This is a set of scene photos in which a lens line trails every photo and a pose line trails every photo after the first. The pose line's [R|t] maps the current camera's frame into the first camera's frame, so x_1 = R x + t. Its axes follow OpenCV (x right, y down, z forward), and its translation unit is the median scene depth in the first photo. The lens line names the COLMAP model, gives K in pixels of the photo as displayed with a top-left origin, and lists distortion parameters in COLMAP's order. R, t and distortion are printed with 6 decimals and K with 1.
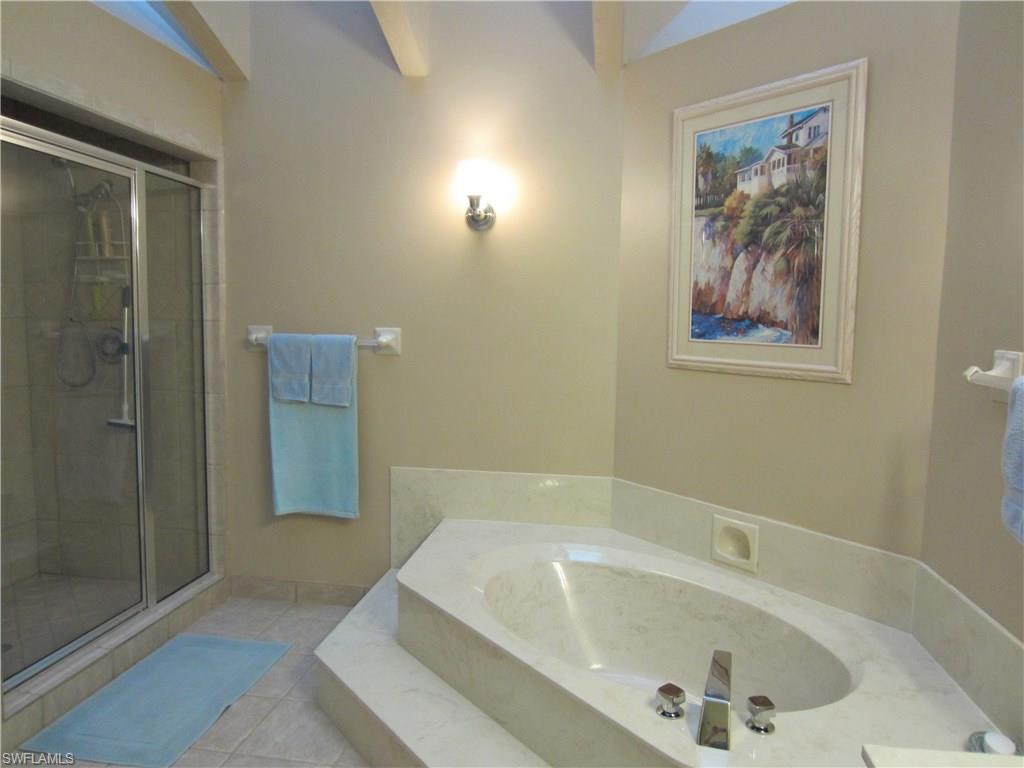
lens RADIAL K [[729.3, 0, 515.4], [0, 729.3, 379.6], [0, 0, 1]] dist [-0.017705, -0.003288]
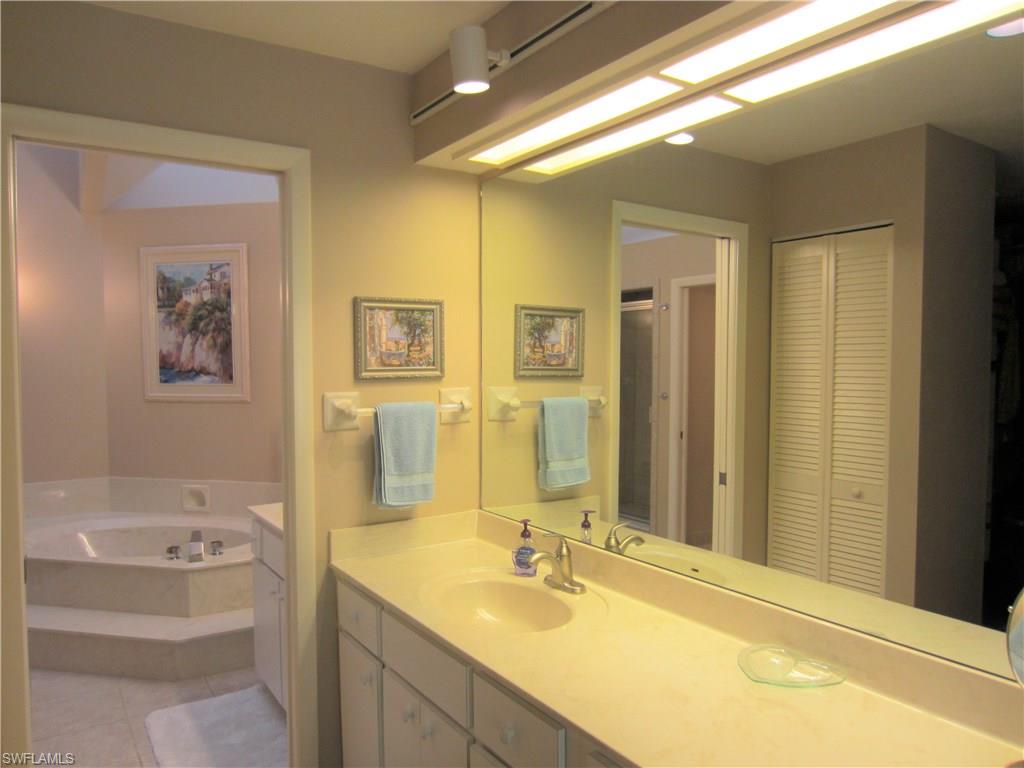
lens RADIAL K [[729.3, 0, 515.2], [0, 729.3, 382.3], [0, 0, 1]] dist [-0.017705, -0.003288]
pose [[0.742158, -0.048304, 0.668482, -0.297270], [0.079728, 0.996680, -0.016496, 0.037137], [-0.665466, 0.065539, 0.743545, -0.872449]]
